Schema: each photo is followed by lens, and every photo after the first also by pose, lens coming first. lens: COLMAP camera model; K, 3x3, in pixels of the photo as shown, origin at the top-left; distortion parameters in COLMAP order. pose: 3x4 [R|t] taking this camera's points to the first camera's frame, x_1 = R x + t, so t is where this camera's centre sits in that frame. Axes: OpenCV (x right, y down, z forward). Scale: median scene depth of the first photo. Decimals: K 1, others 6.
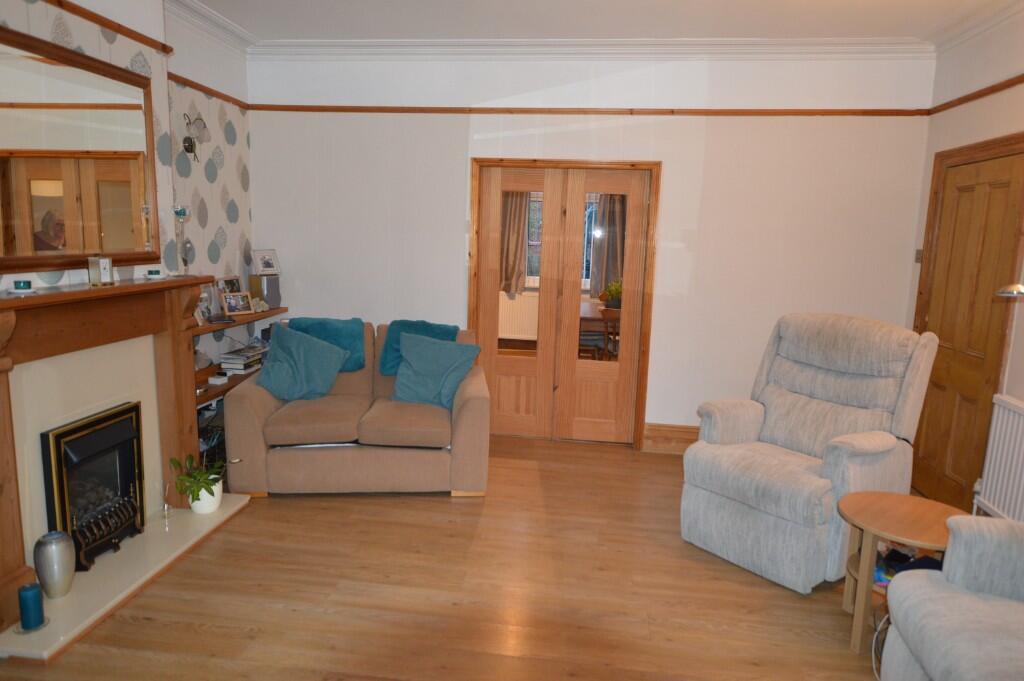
lens RADIAL K [[666.9, 0, 512.0], [0, 666.9, 342.9], [0, 0, 1]] dist [-0.004887, 0.003294]
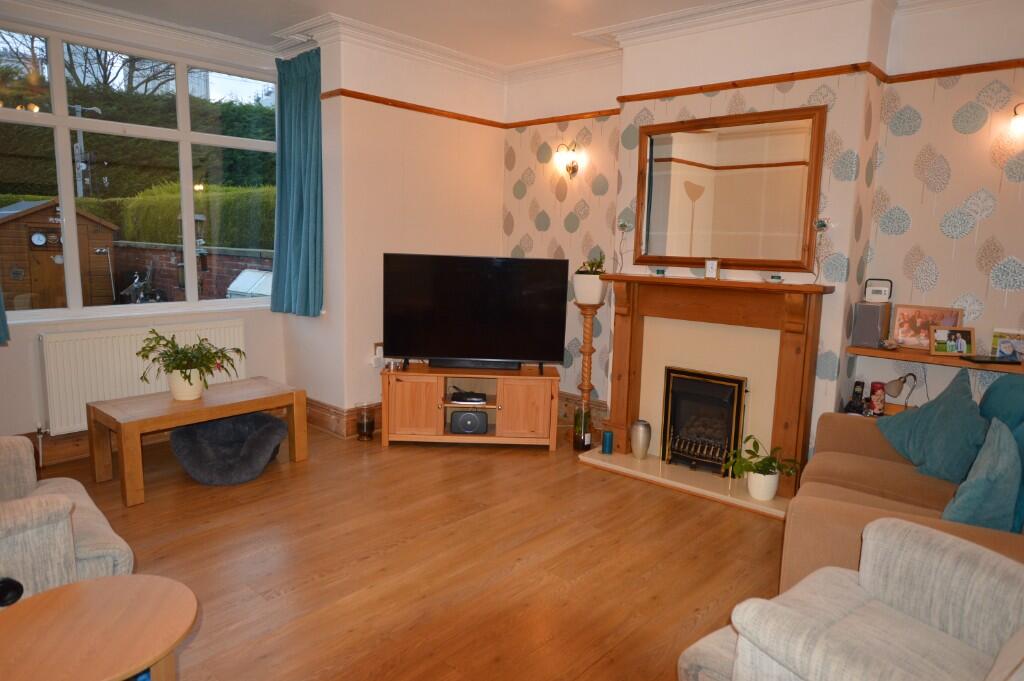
lens RADIAL K [[666.9, 0, 512.3], [0, 666.9, 338.0], [0, 0, 1]] dist [-0.004887, 0.003294]
pose [[-0.565533, 0.075161, -0.821294, 0.749543], [-0.174506, 0.962386, 0.208235, -0.179817], [0.806052, 0.261084, -0.531145, 1.378234]]
